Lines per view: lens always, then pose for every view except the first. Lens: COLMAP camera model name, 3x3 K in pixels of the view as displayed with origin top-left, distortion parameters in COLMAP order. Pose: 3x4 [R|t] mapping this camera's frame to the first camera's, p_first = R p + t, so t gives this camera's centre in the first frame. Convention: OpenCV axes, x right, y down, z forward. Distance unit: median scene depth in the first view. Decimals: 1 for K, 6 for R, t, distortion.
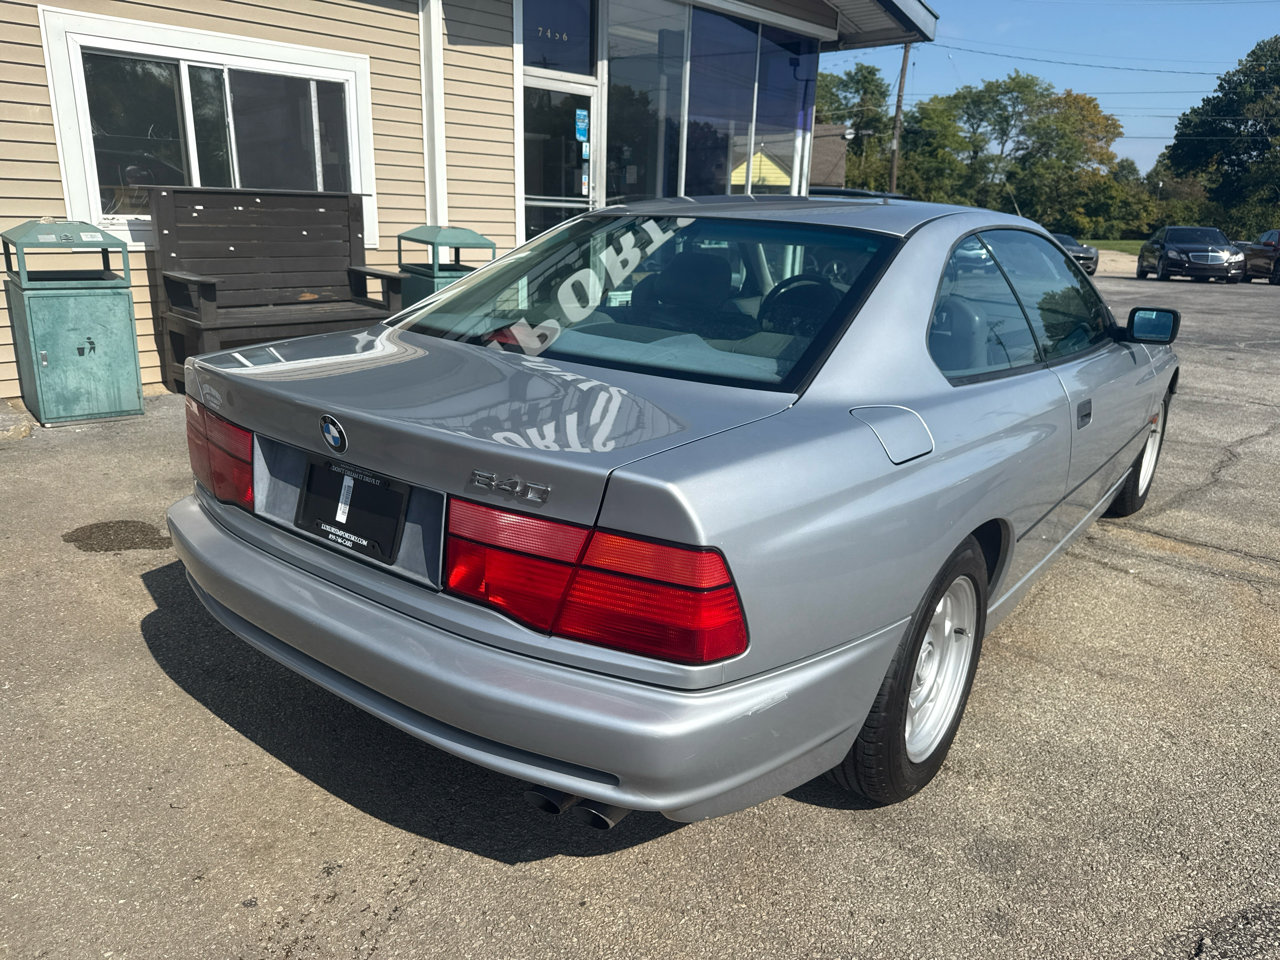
lens RADIAL K [[908.1, 0, 643.4], [0, 908.1, 490.0], [0, 0, 1]] dist [0.024038, -0.034934]
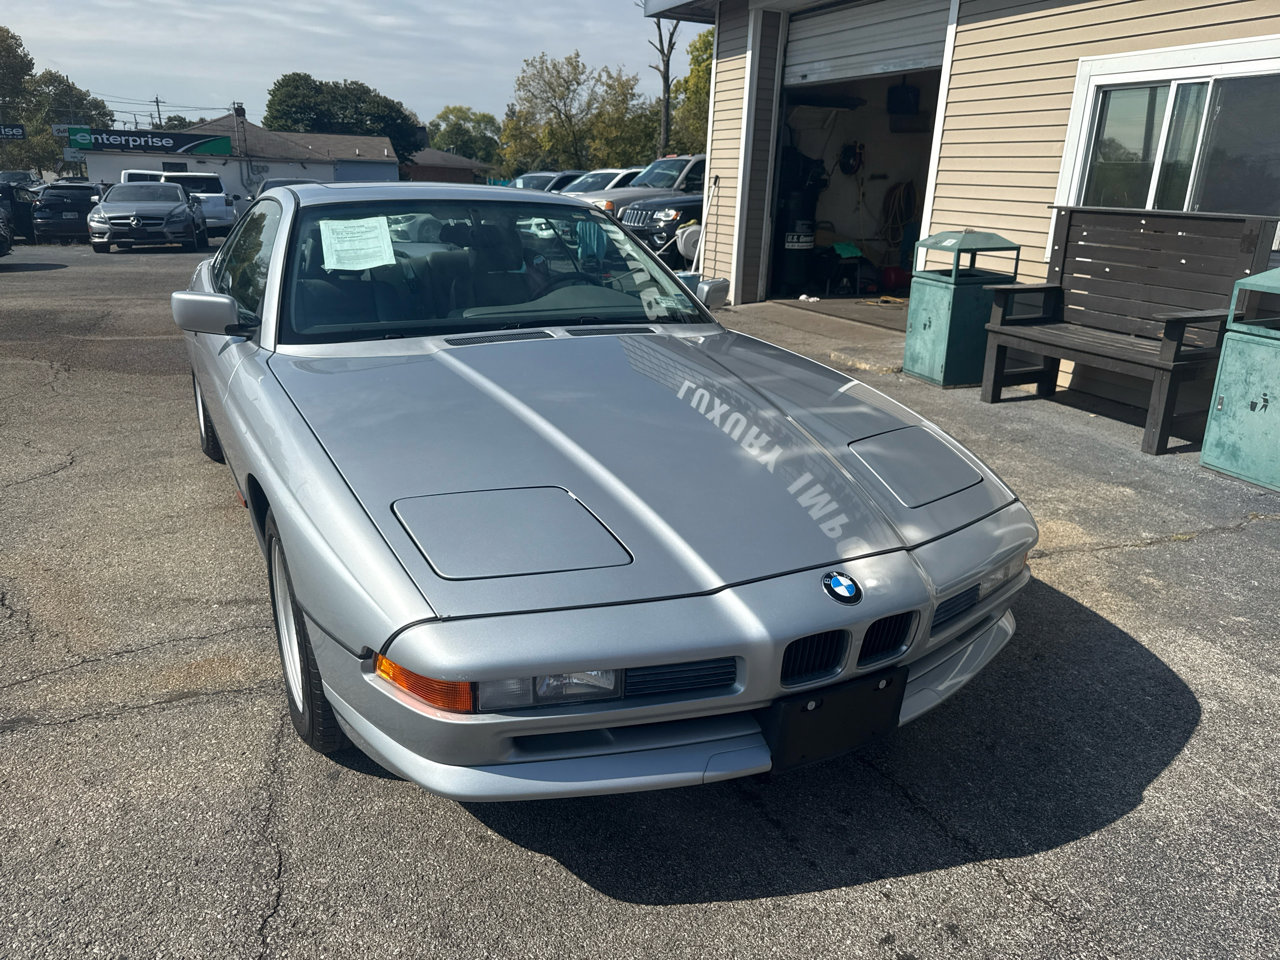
lens RADIAL K [[908.1, 0, 644.3], [0, 908.1, 492.3], [0, 0, 1]] dist [0.024038, -0.034934]
pose [[-0.408069, 0.251359, -0.877667, 0.538552], [-0.316045, 0.863015, 0.394107, -0.228736], [0.856502, 0.438205, -0.272728, 0.752878]]
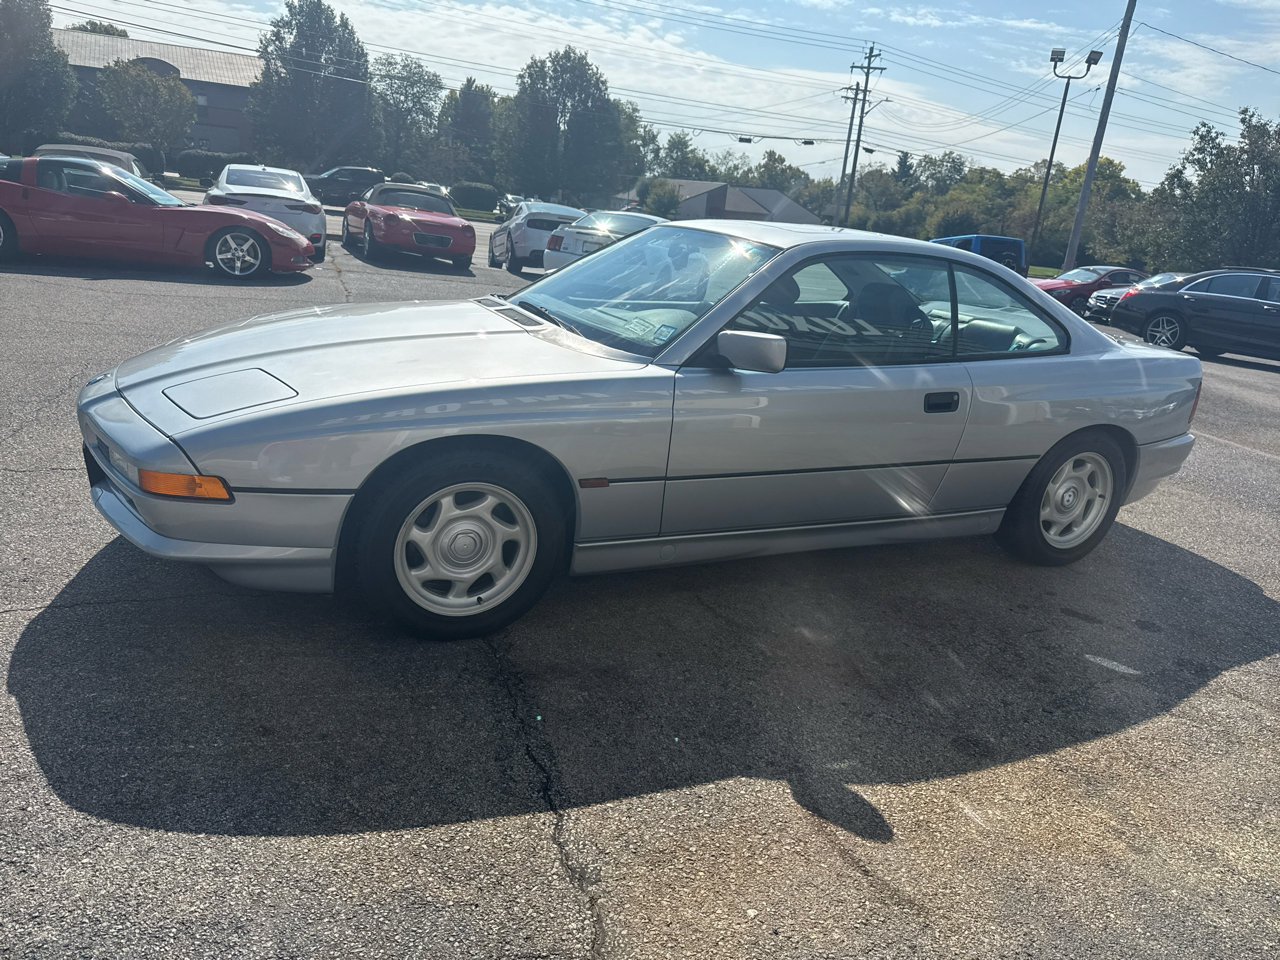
lens RADIAL K [[908.1, 0, 640.9], [0, 908.1, 485.5], [0, 0, 1]] dist [0.024038, -0.034934]
pose [[-0.881258, -0.254410, 0.398322, -0.084811], [0.014366, 0.827959, 0.560605, -0.316287], [-0.472417, 0.499760, -0.725990, 0.951433]]
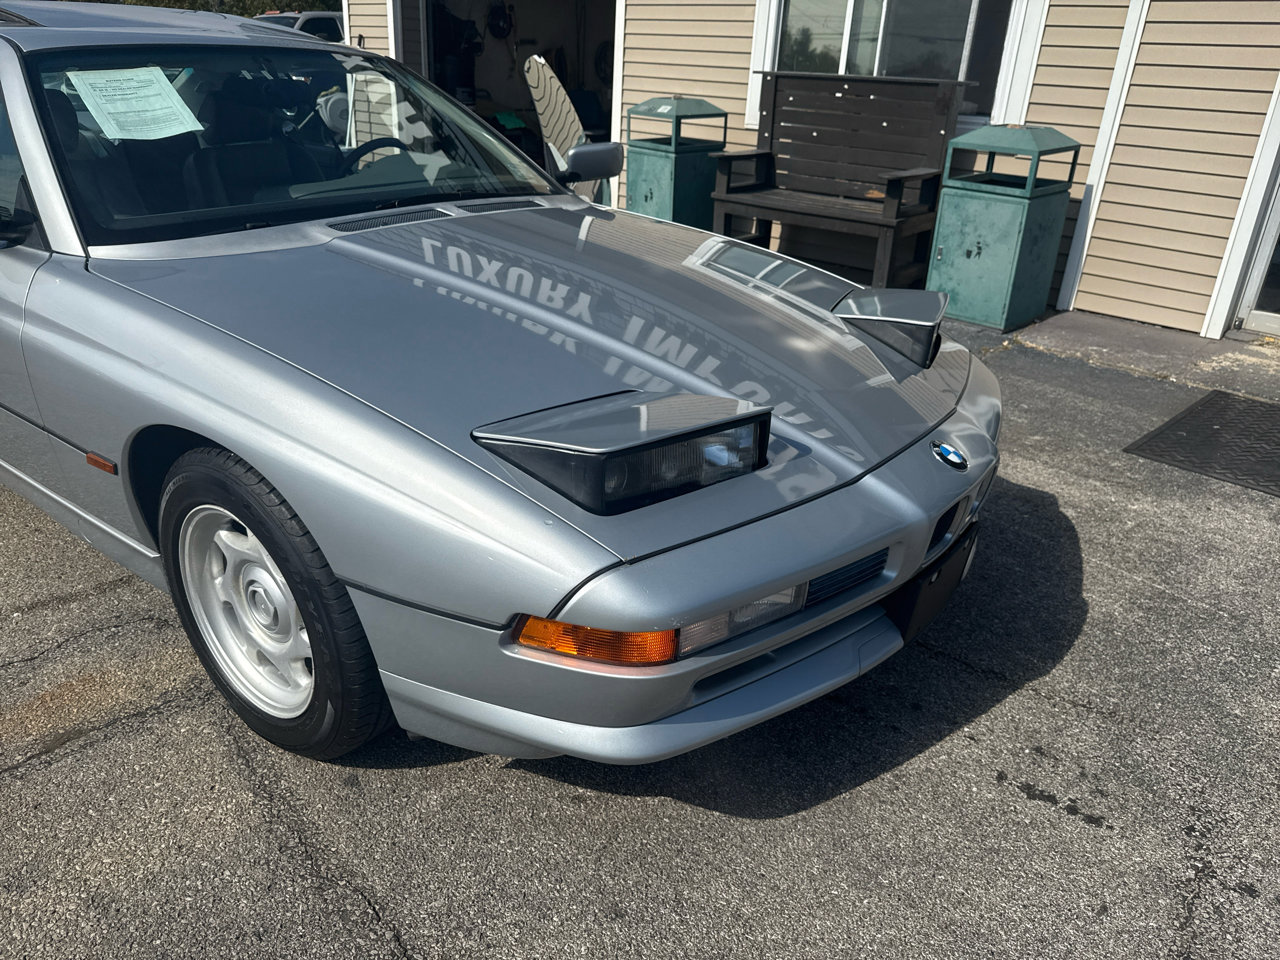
lens RADIAL K [[908.1, 0, 641.8], [0, 908.1, 490.7], [0, 0, 1]] dist [0.024038, -0.034934]
pose [[0.001780, 0.389883, -0.920863, 0.534065], [-0.342541, 0.865392, 0.365735, -0.179311], [0.939501, 0.314782, 0.135091, 0.637714]]
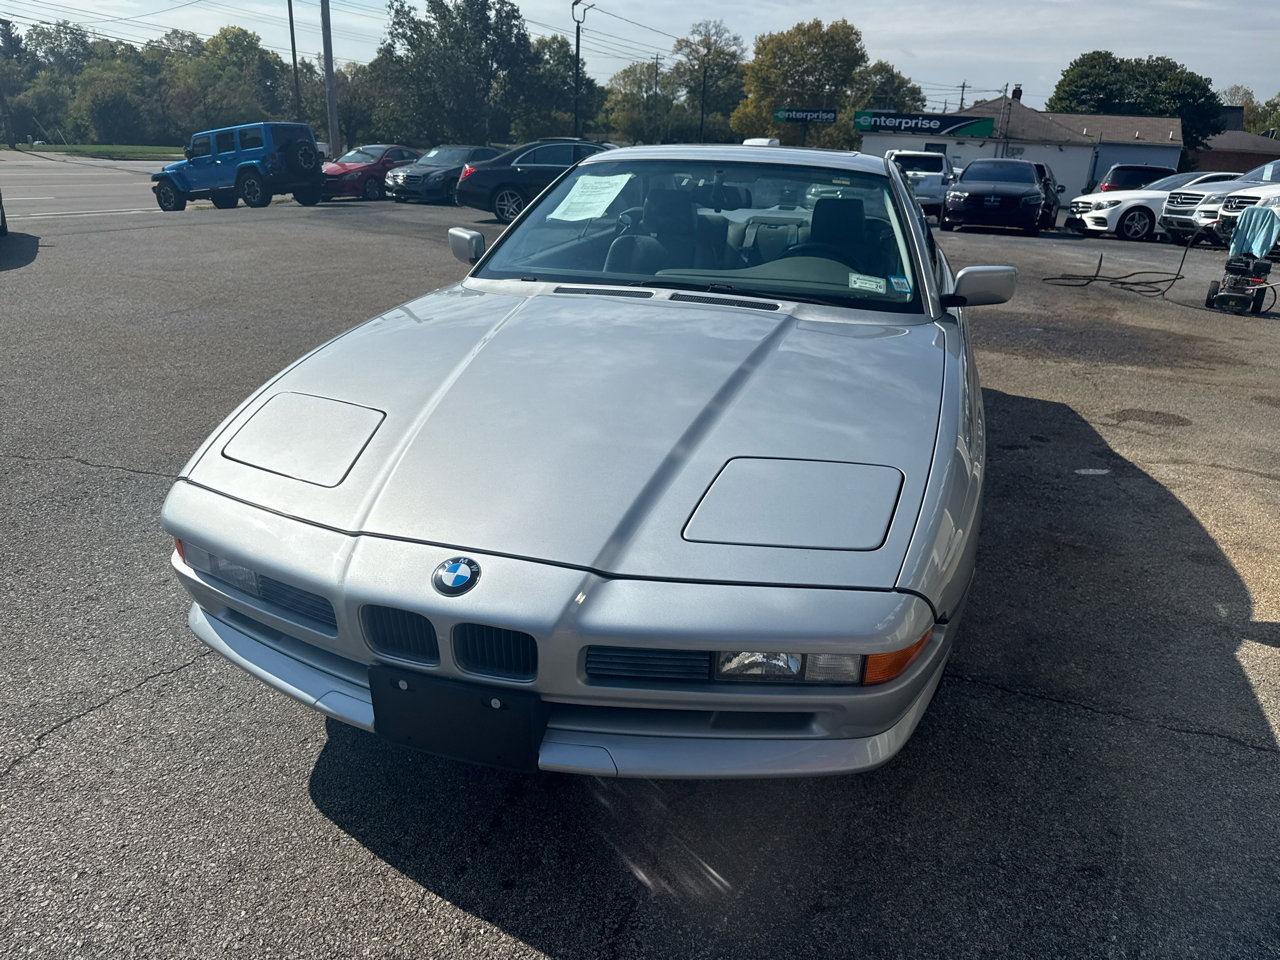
lens RADIAL K [[908.1, 0, 643.2], [0, 908.1, 487.5], [0, 0, 1]] dist [0.024038, -0.034934]
pose [[-0.931331, 0.062107, -0.358840, 0.344976], [-0.176265, 0.785368, 0.593404, -0.281726], [0.318676, 0.615906, -0.720490, 0.901900]]
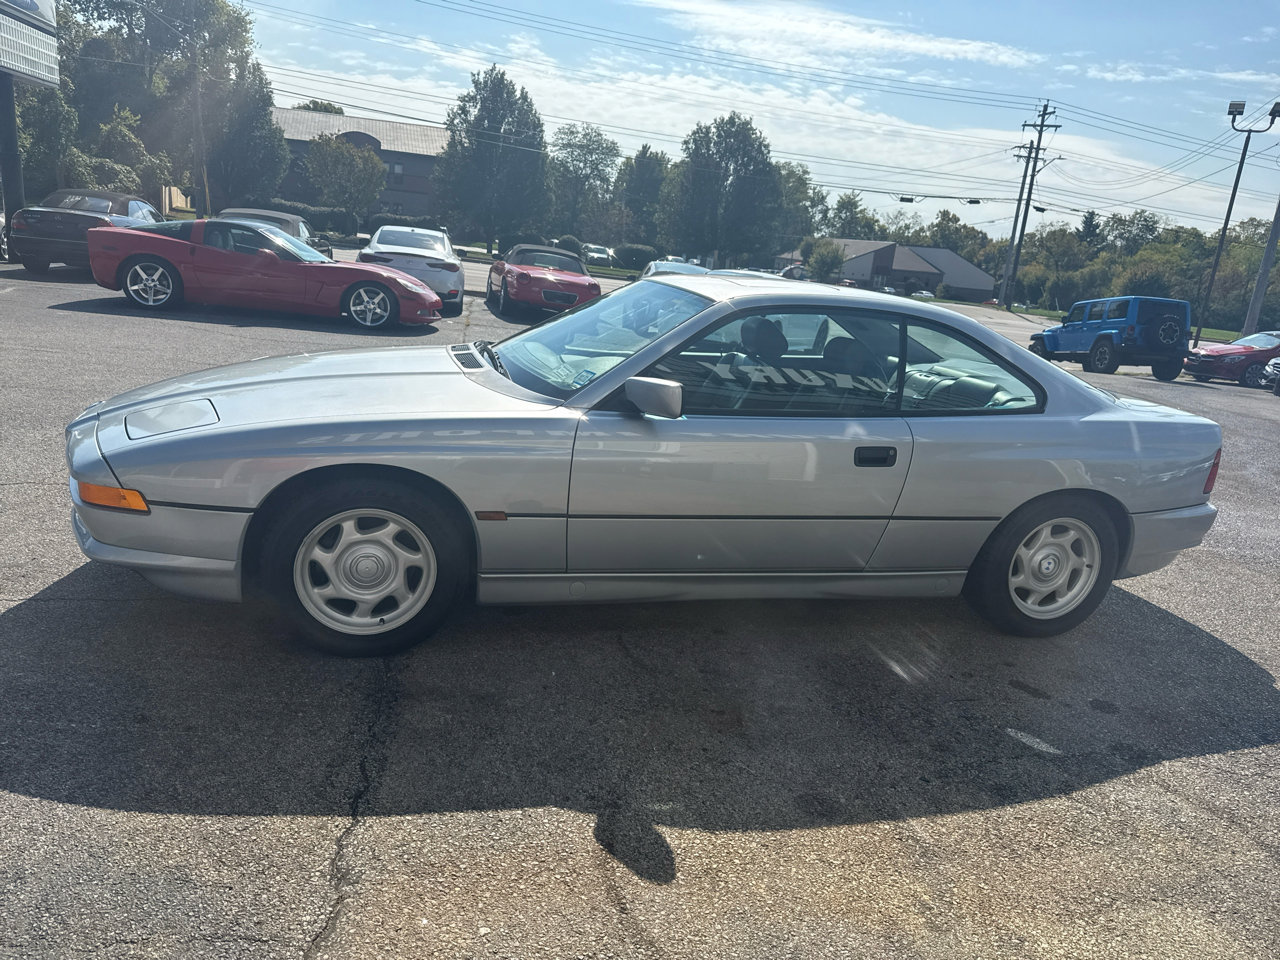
lens RADIAL K [[908.1, 0, 638.5], [0, 908.1, 489.3], [0, 0, 1]] dist [0.024038, -0.034934]
pose [[-0.783893, -0.270079, 0.559079, -0.191643], [0.064236, 0.860331, 0.505673, -0.312488], [-0.617564, 0.432306, -0.657059, 0.899443]]
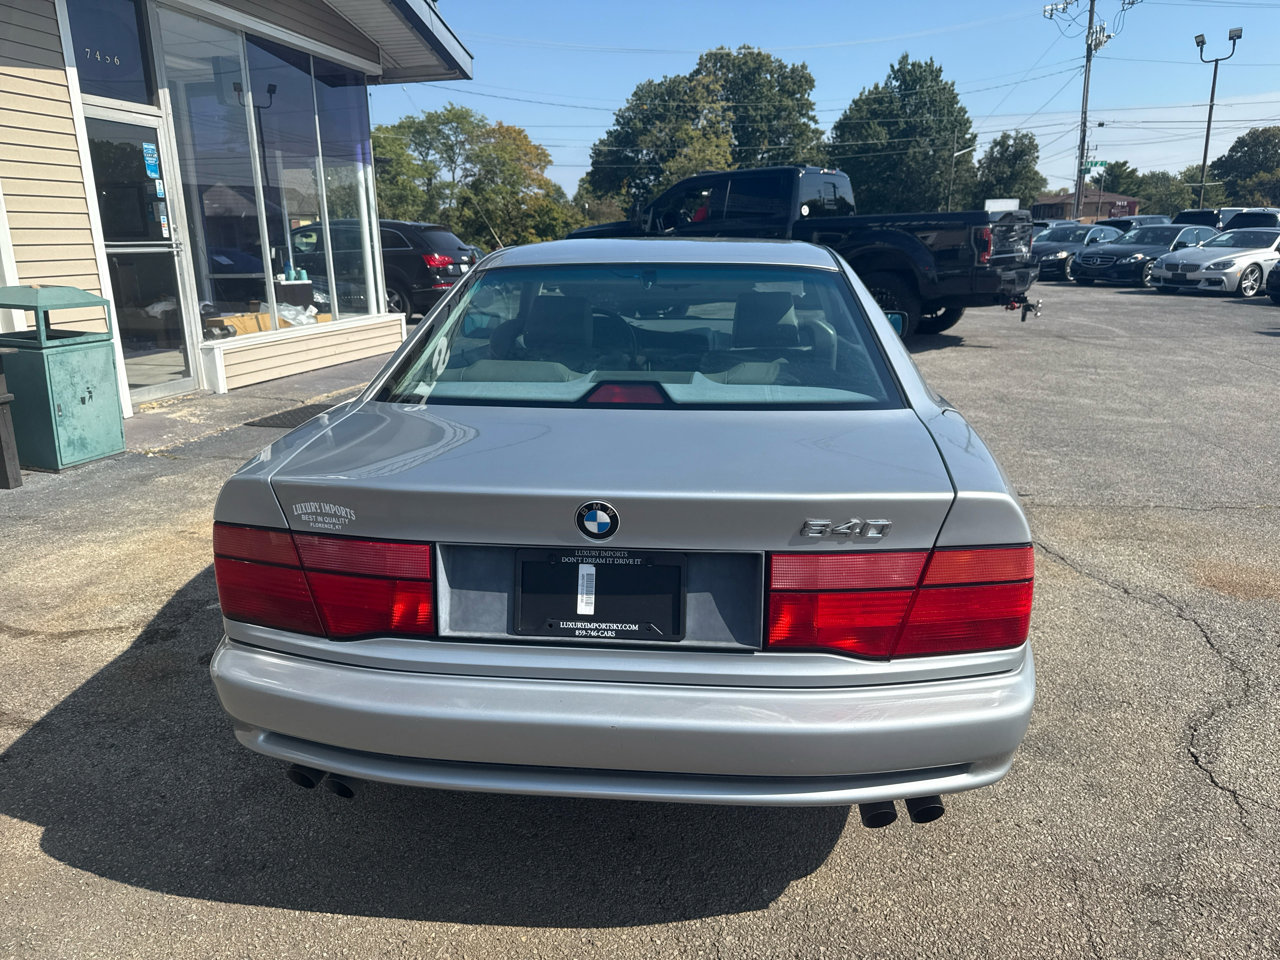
lens RADIAL K [[908.1, 0, 647.4], [0, 908.1, 481.2], [0, 0, 1]] dist [0.024038, -0.034934]
pose [[0.846625, -0.176941, 0.501914, -0.176585], [0.194387, 0.980762, 0.017859, -0.025056], [-0.495418, 0.082446, 0.864733, 0.039654]]
